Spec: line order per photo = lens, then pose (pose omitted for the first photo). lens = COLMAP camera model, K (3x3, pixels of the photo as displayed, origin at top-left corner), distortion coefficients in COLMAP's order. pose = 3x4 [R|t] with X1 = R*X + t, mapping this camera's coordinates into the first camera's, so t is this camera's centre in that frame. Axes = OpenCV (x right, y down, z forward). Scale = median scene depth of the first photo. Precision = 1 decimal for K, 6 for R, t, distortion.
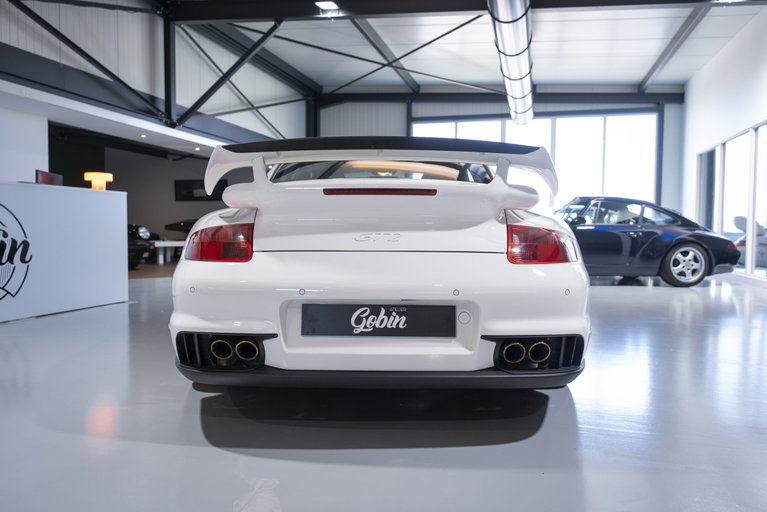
lens RADIAL K [[573.4, 0, 384.9], [0, 573.4, 259.4], [0, 0, 1]] dist [-0.000095, -0.002078]
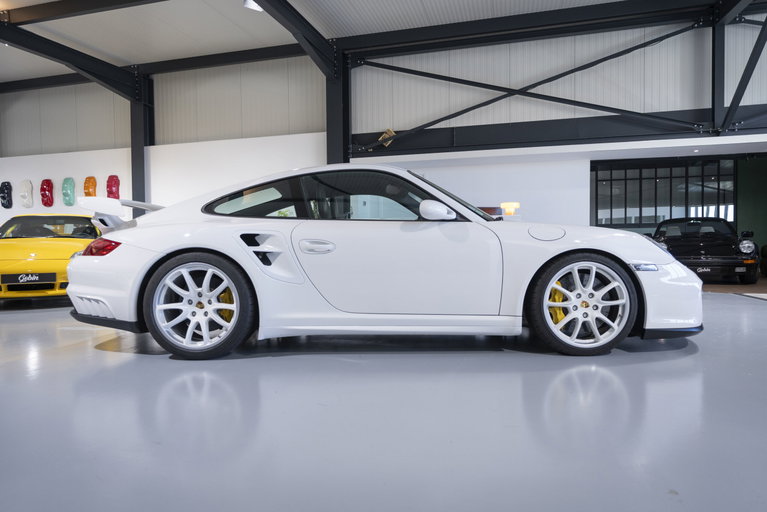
lens RADIAL K [[476.6, 0, 383.5], [0, 476.6, 256.0], [0, 0, 1]] dist [-0.001912, 0.000876]
pose [[-0.010603, 0.008699, -0.999906, 0.519742], [-0.045511, 0.998922, 0.009174, -0.014434], [0.998908, 0.045604, -0.010196, 0.562531]]
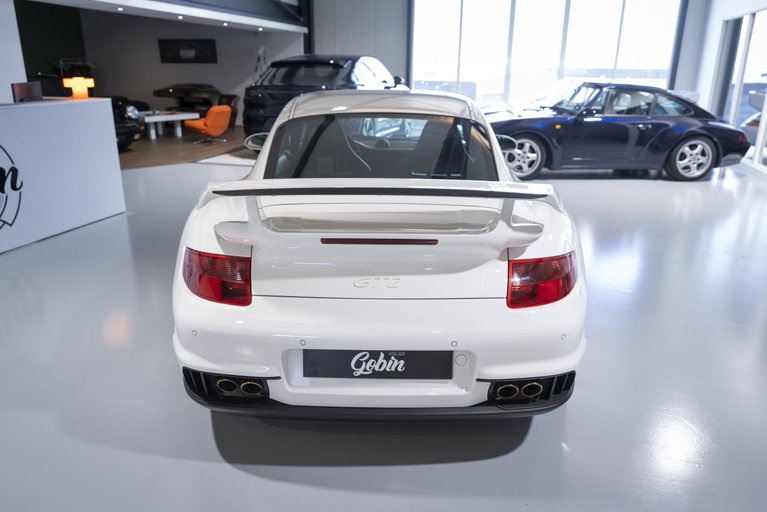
lens RADIAL K [[573.4, 0, 384.9], [0, 573.4, 259.4], [0, 0, 1]] dist [-0.000095, -0.002078]
pose [[0.999995, 0.002250, 0.002088, -0.000247], [-0.002726, 0.963563, 0.267469, -0.092540], [-0.001410, -0.267474, 0.963564, 0.015324]]
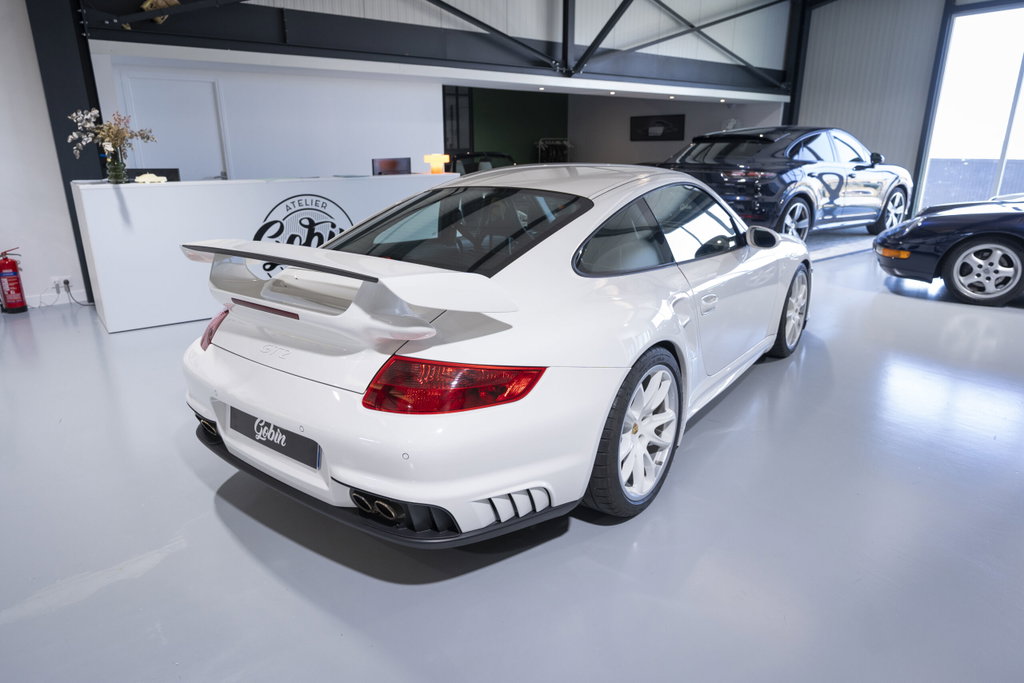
lens RADIAL K [[636.3, 0, 512.0], [0, 636.3, 341.5], [0, 0, 1]] dist [-0.001912, 0.000876]
pose [[0.797919, 0.167392, -0.579055, 0.253184], [-0.021749, 0.968035, 0.249869, -0.090201], [0.602372, -0.186781, 0.776055, 0.109452]]
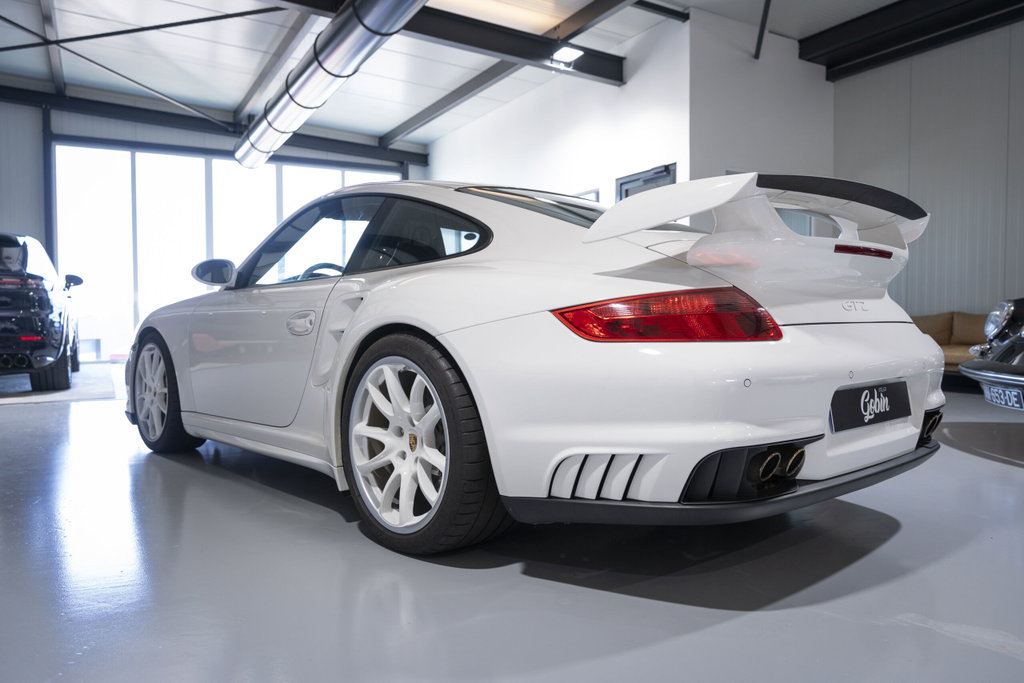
lens RADIAL K [[765.5, 0, 513.9], [0, 765.5, 346.0], [0, 0, 1]] dist [-0.000095, -0.002078]
pose [[0.731289, -0.034221, 0.681209, -0.307478], [0.044409, 0.999010, 0.002512, -0.001464], [-0.680621, 0.028414, 0.732085, 0.141553]]
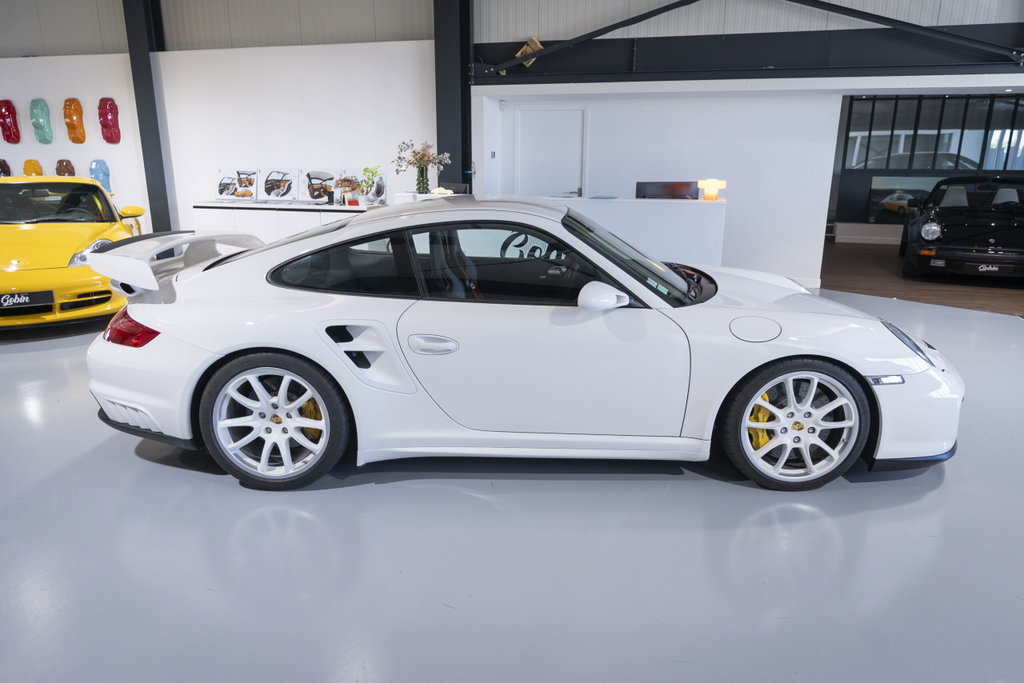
lens RADIAL K [[701.6, 0, 512.0], [0, 701.6, 341.5], [0, 0, 1]] dist [0.003718, -0.000391]
pose [[-0.018096, 0.249025, -0.968328, 0.528821], [-0.059281, 0.966516, 0.249666, -0.127989], [0.998077, 0.061922, -0.002728, 0.550627]]
